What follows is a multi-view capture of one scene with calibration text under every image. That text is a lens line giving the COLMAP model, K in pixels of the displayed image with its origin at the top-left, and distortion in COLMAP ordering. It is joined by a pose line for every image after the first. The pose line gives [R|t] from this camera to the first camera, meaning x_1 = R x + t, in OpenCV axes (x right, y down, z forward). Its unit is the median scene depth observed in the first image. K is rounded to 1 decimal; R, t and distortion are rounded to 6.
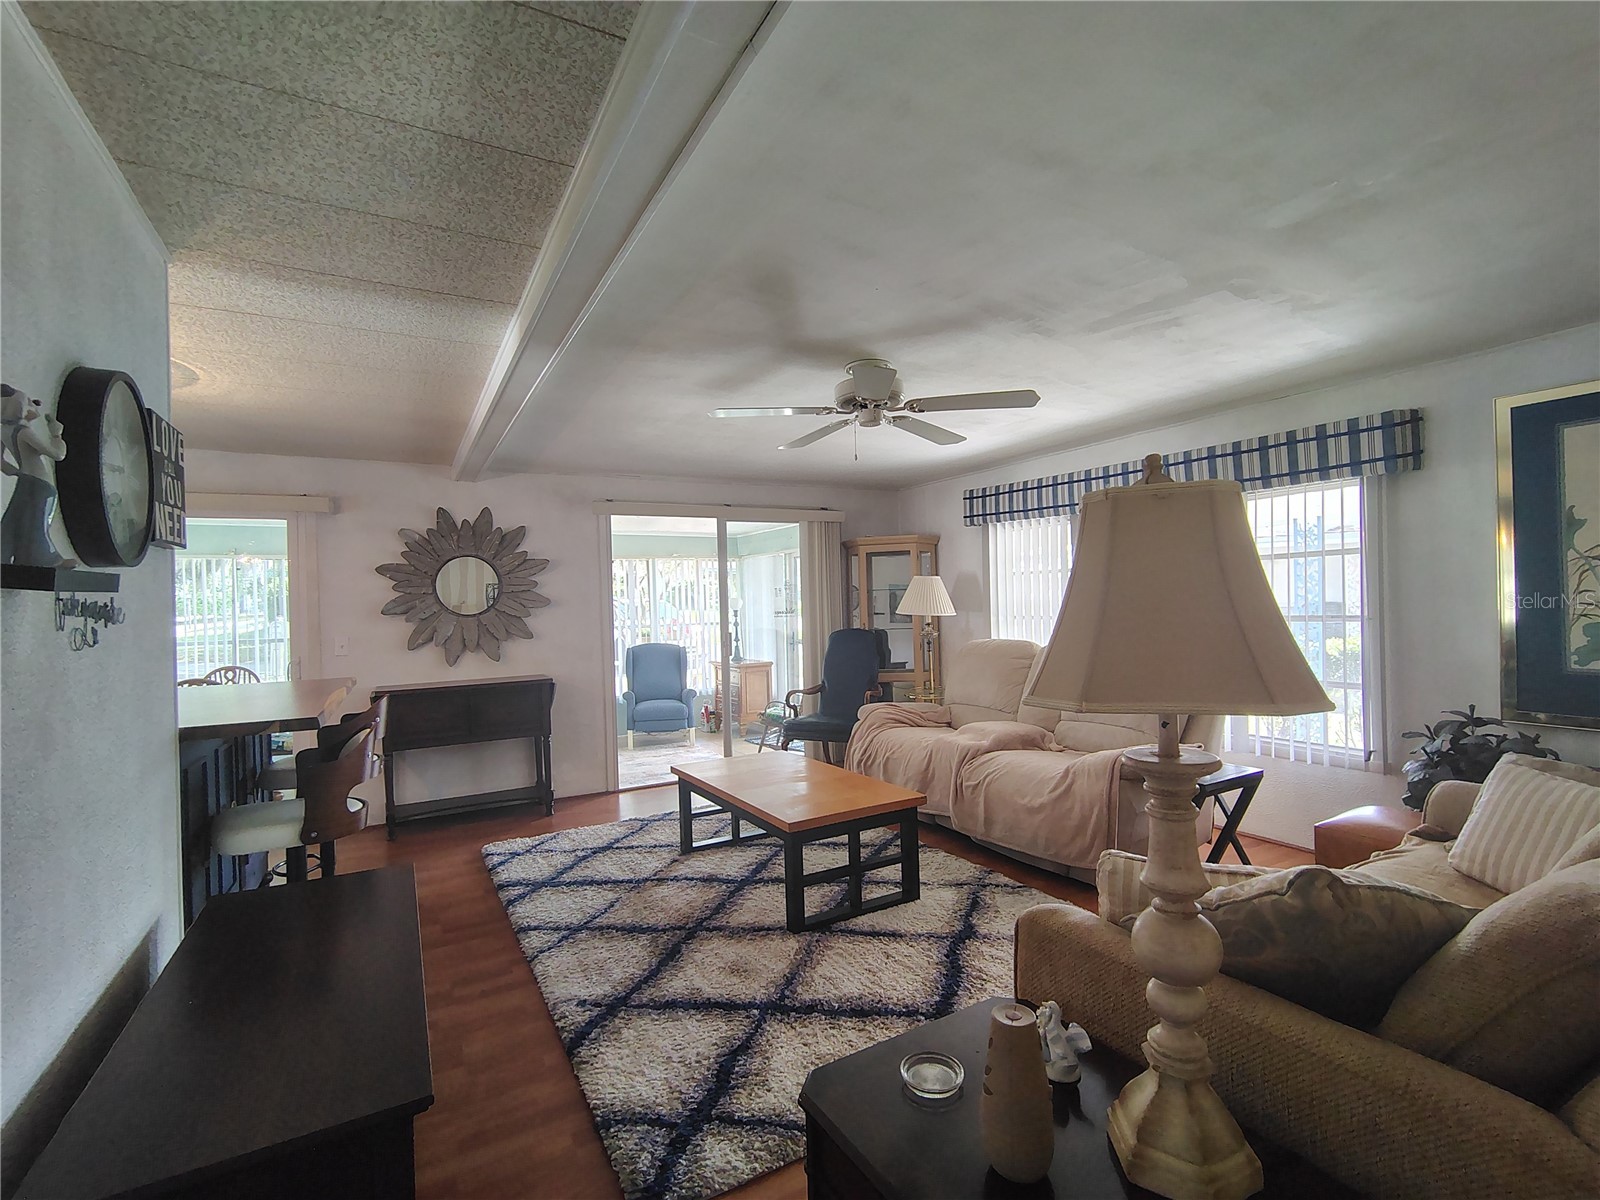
lens RADIAL K [[747.3, 0, 787.1], [0, 747.3, 613.5], [0, 0, 1]] dist [0.006399, 0.002837]
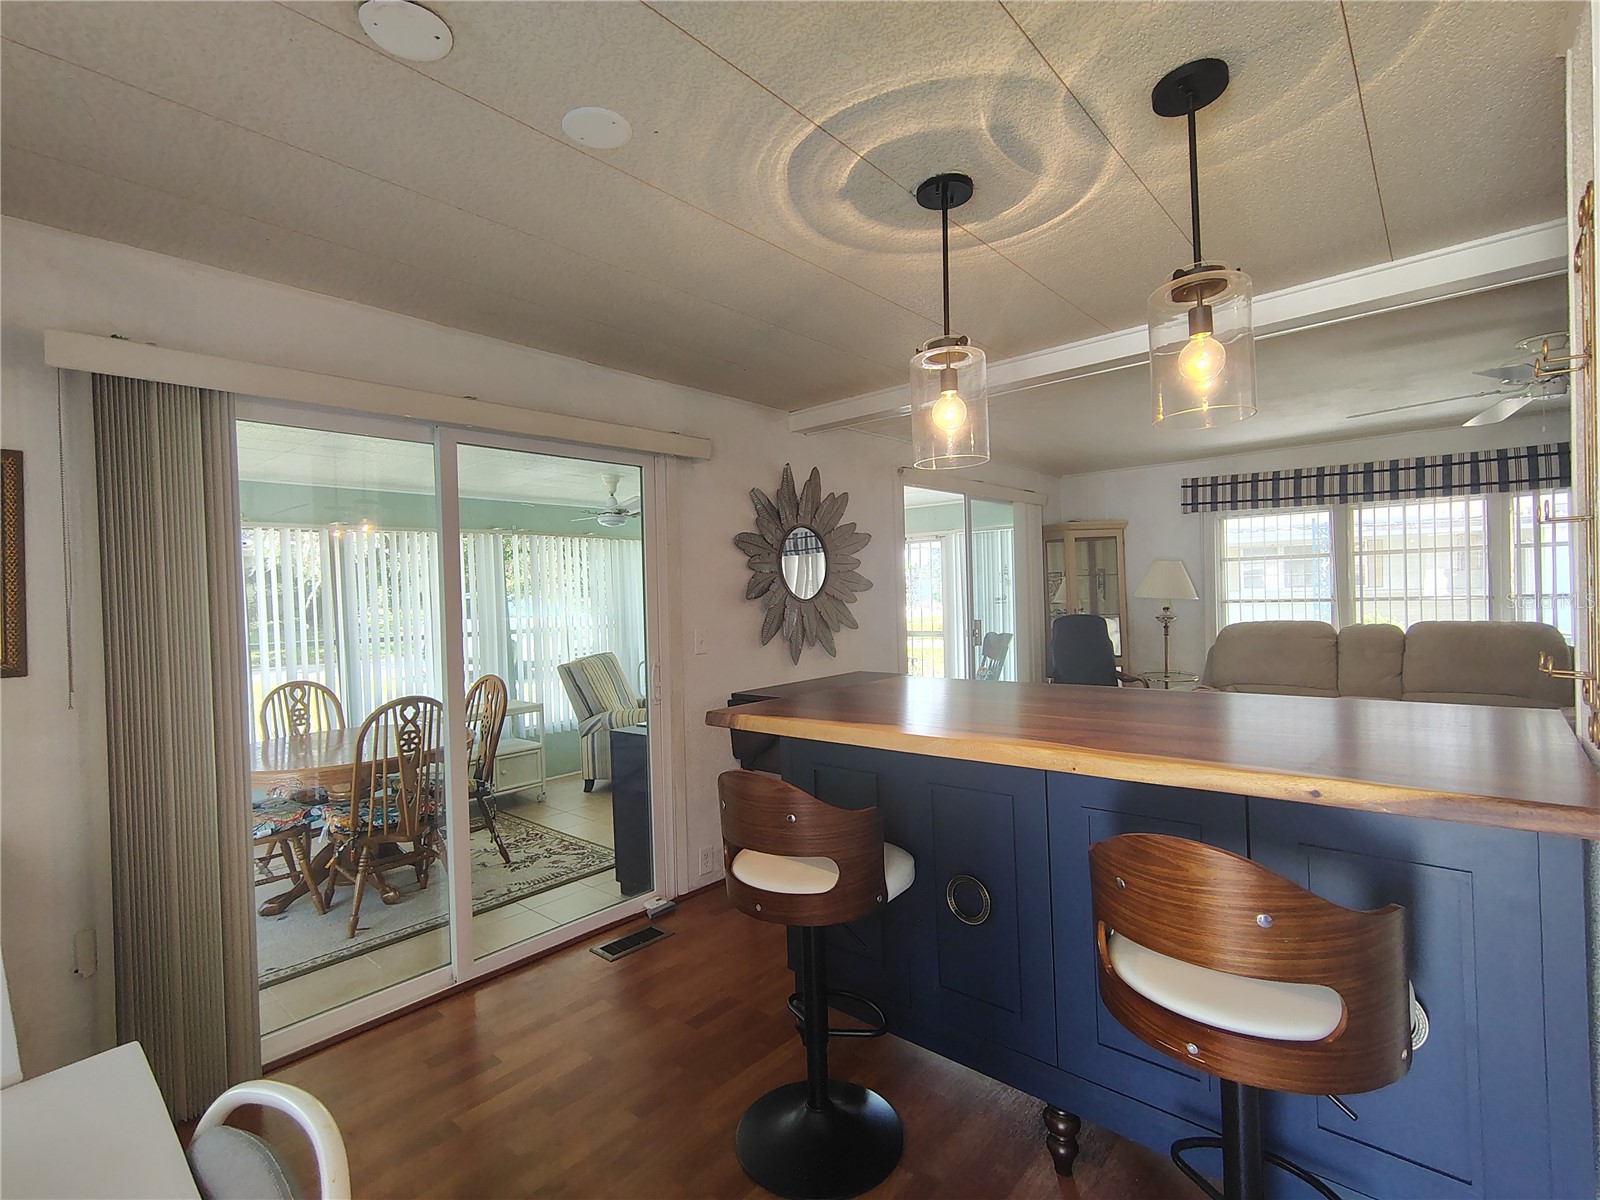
lens RADIAL K [[747.3, 0, 817.9], [0, 747.3, 601.2], [0, 0, 1]] dist [0.006399, 0.002837]
pose [[0.932436, -0.008238, 0.361242, -0.705234], [0.011795, 0.999901, -0.007643, 0.009964], [-0.361143, 0.011387, 0.932441, 0.239257]]
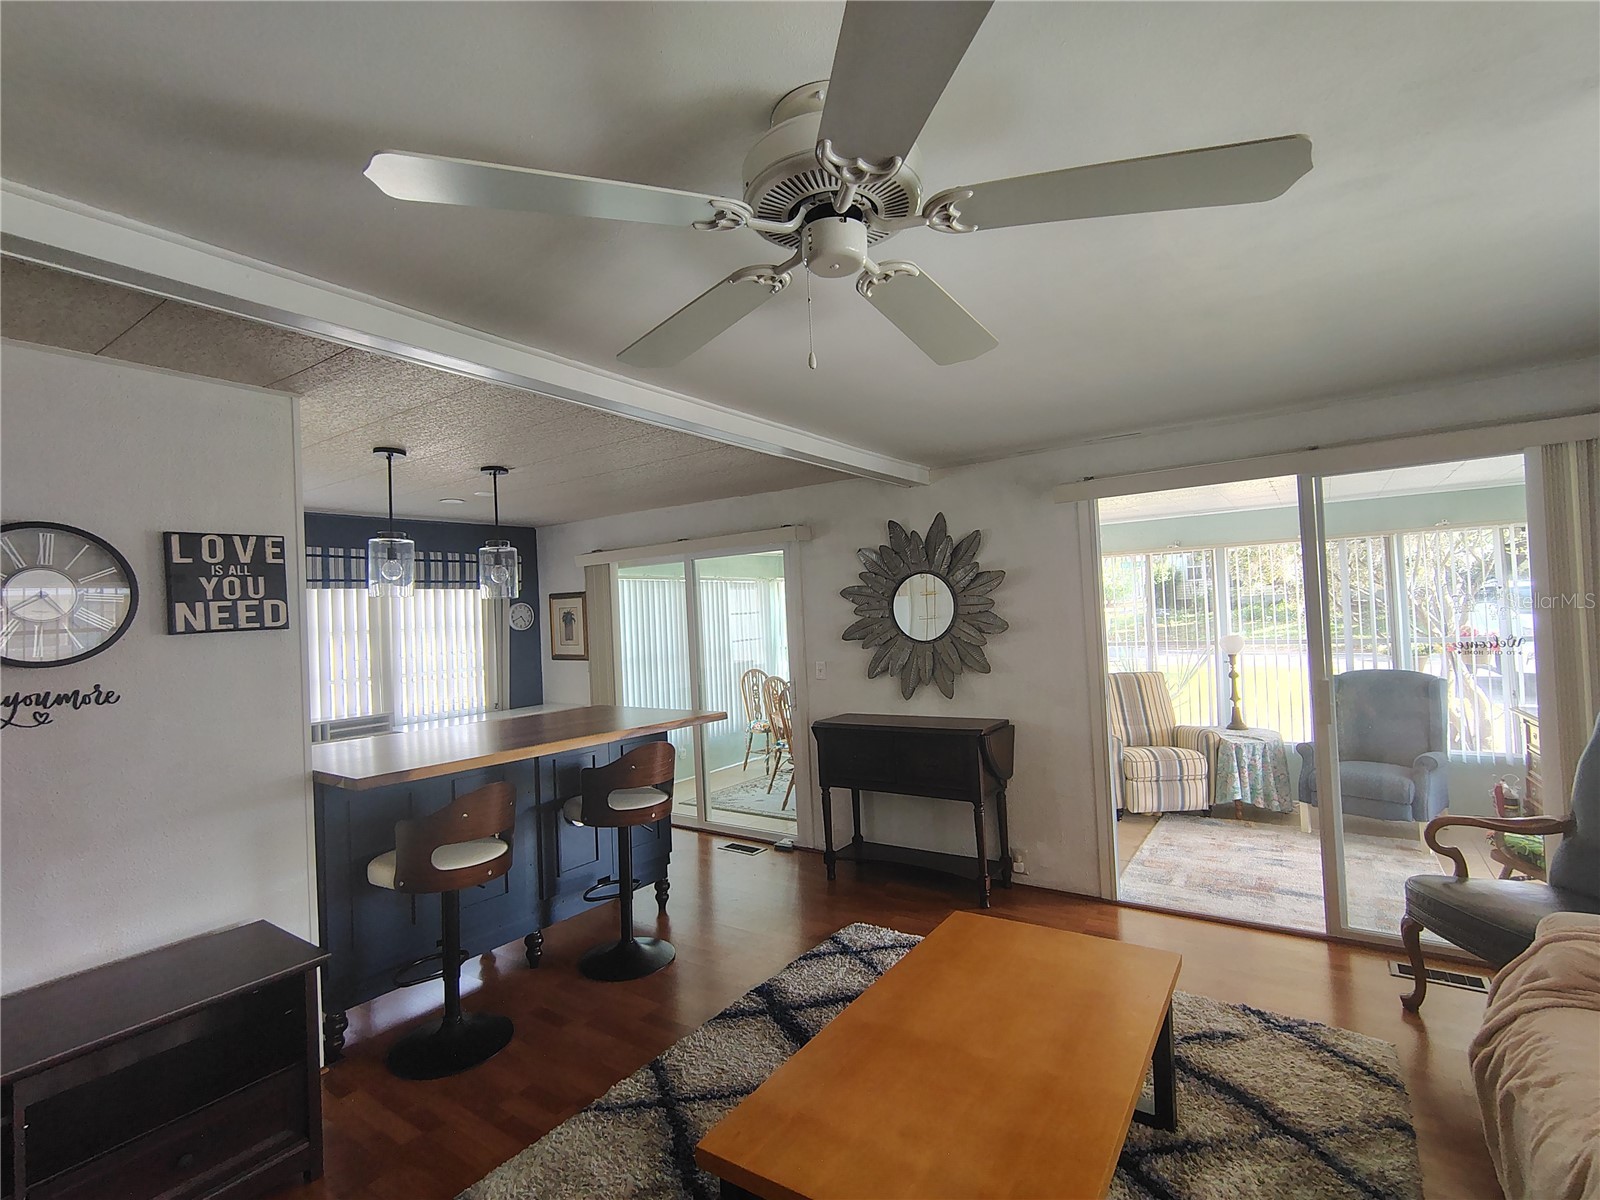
lens RADIAL K [[747.3, 0, 795.2], [0, 747.3, 606.7], [0, 0, 1]] dist [0.006399, 0.002837]
pose [[0.452536, -0.005378, -0.891730, 0.274512], [0.020672, 0.999776, 0.004461, -0.044959], [0.891507, -0.020452, 0.452546, 0.479602]]
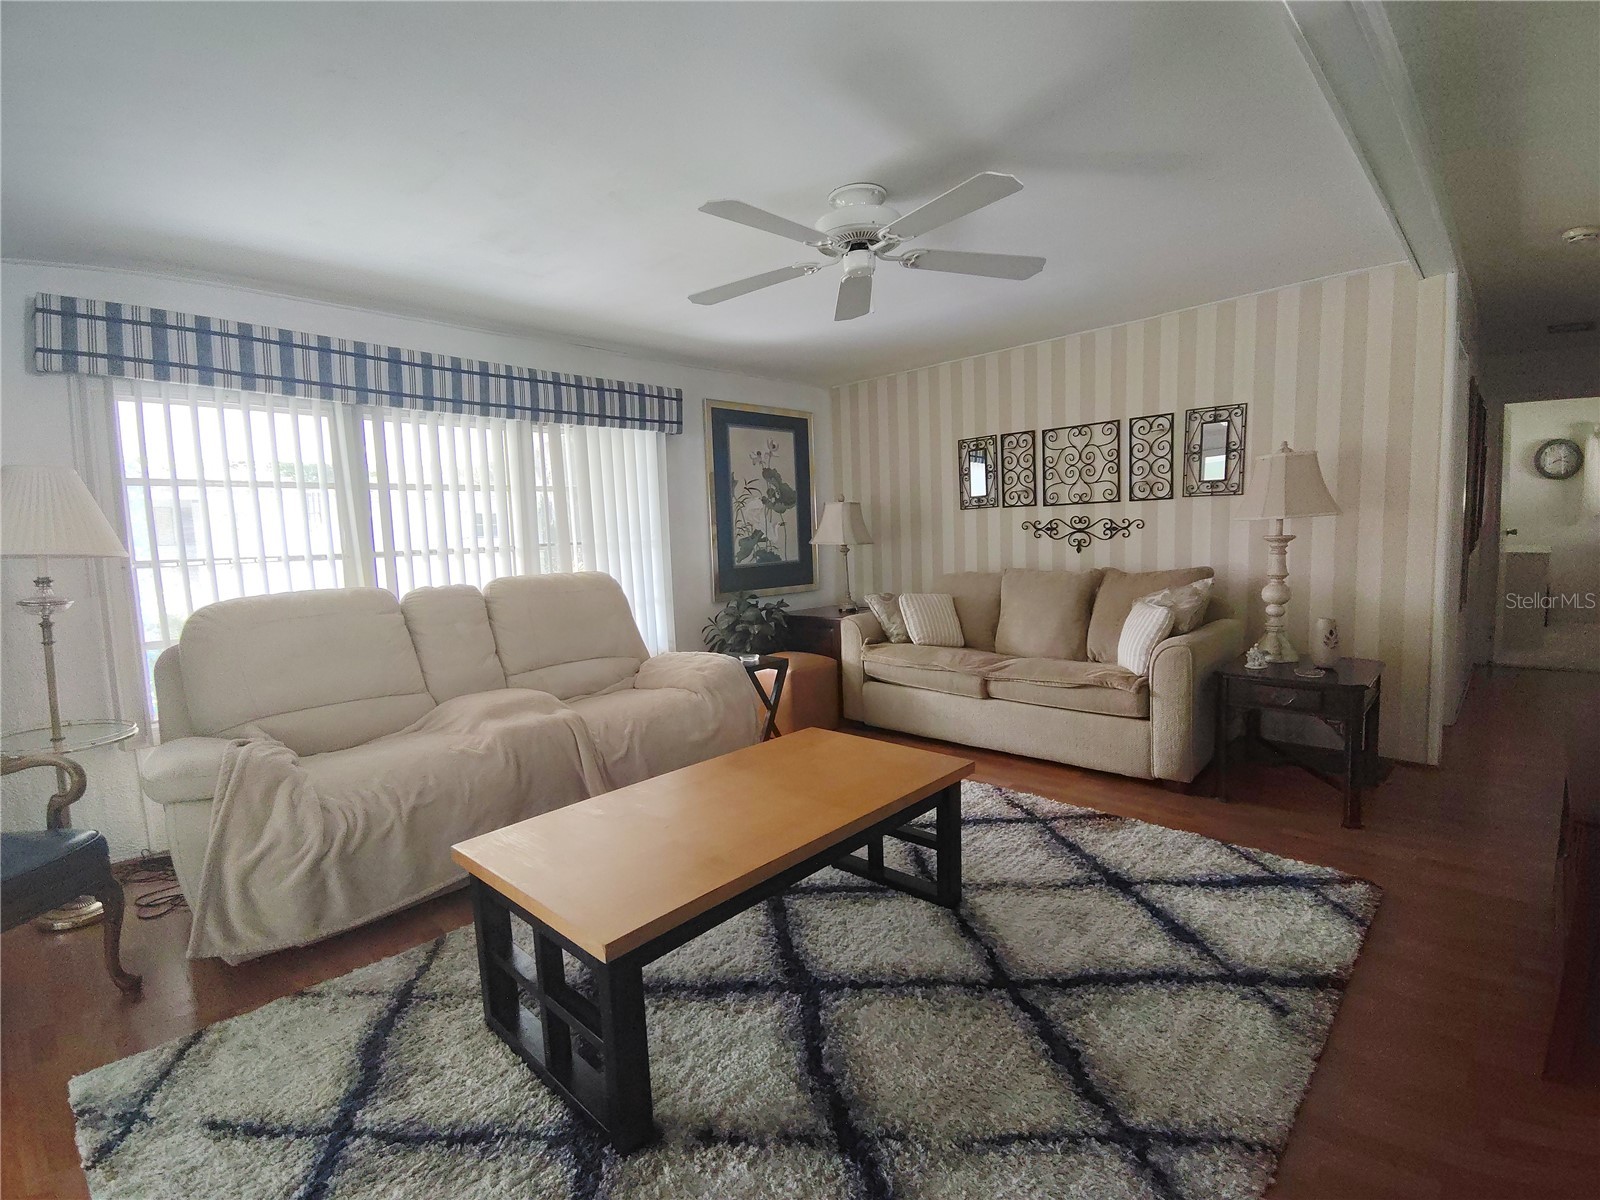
lens RADIAL K [[747.3, 0, 795.3], [0, 747.3, 586.5], [0, 0, 1]] dist [0.006399, 0.002837]
pose [[-0.300650, -0.033144, 0.953158, -0.397781], [0.057999, 0.996911, 0.052960, 0.025087], [-0.951969, 0.071204, -0.297799, 0.802582]]
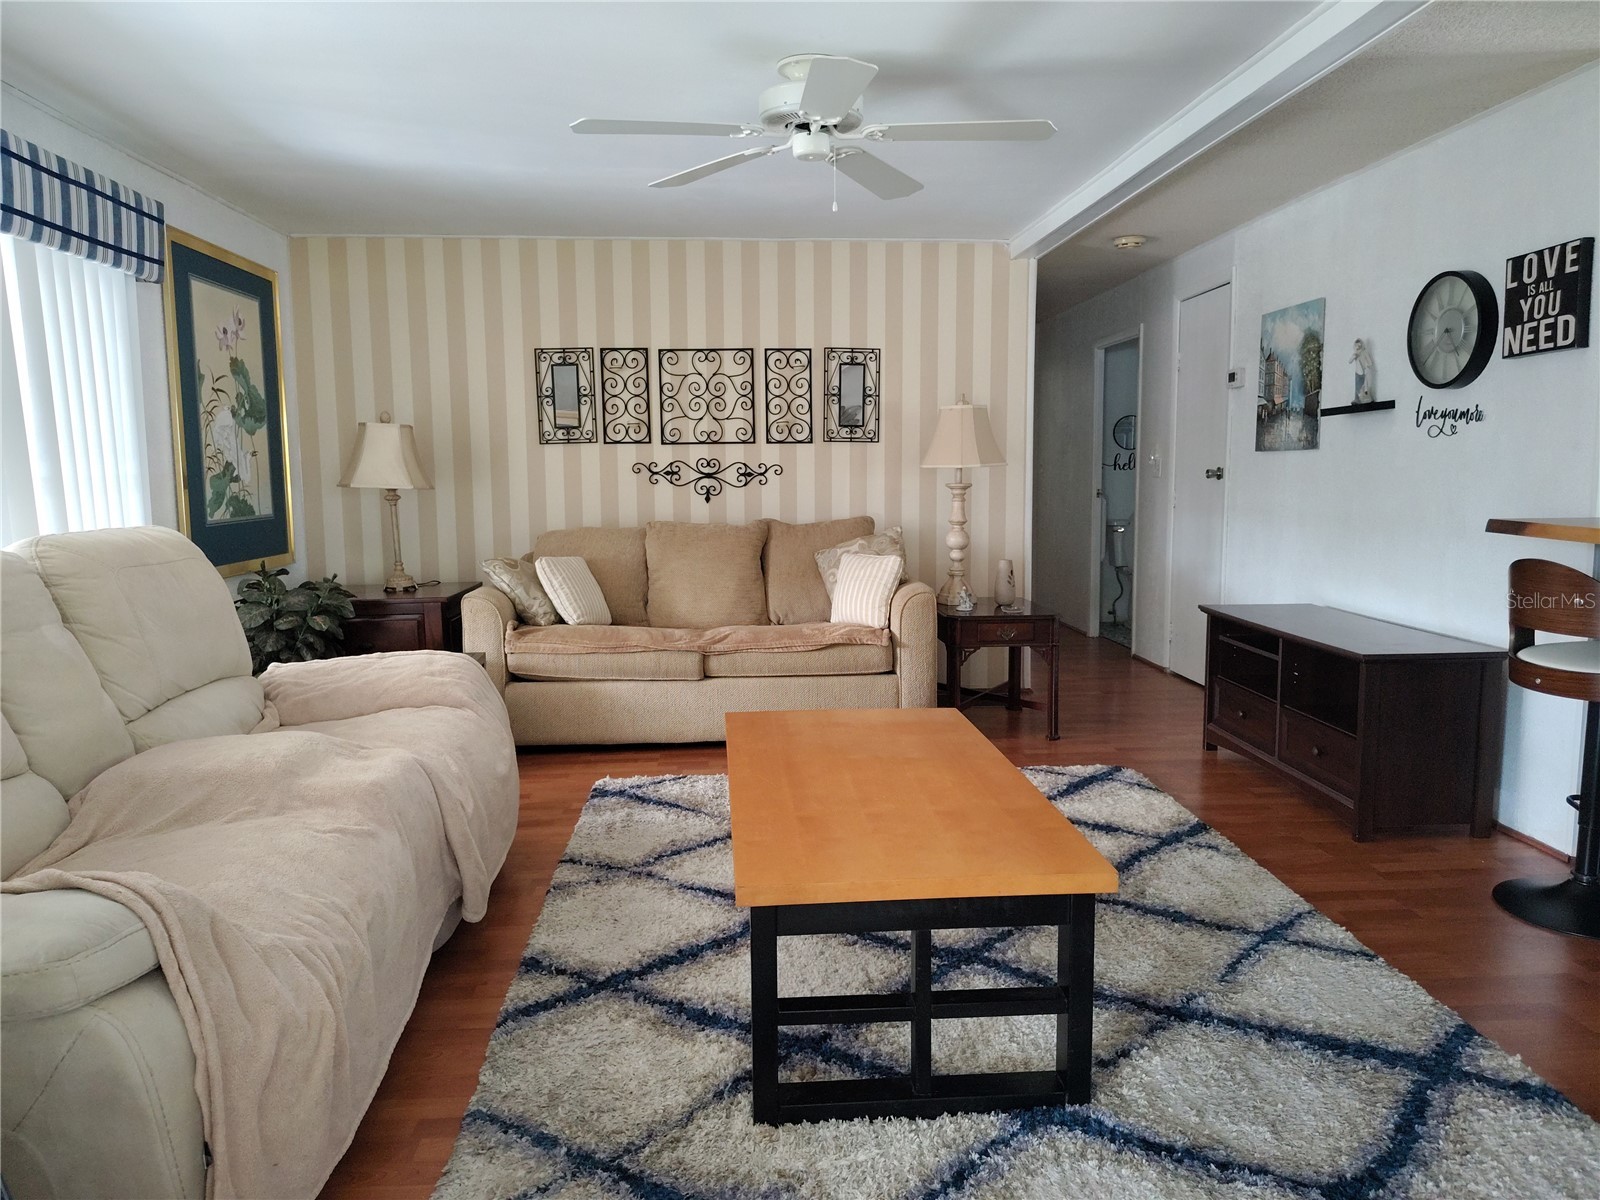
lens RADIAL K [[1103.7, 0, 798.1], [0, 1103.7, 583.7], [0, 0, 1]] dist [0.013010, -0.023808]
pose [[-0.910413, -0.012803, 0.413502, -0.181050], [0.035784, 0.993338, 0.109542, 0.015041], [-0.412149, 0.114525, -0.903890, 1.184020]]
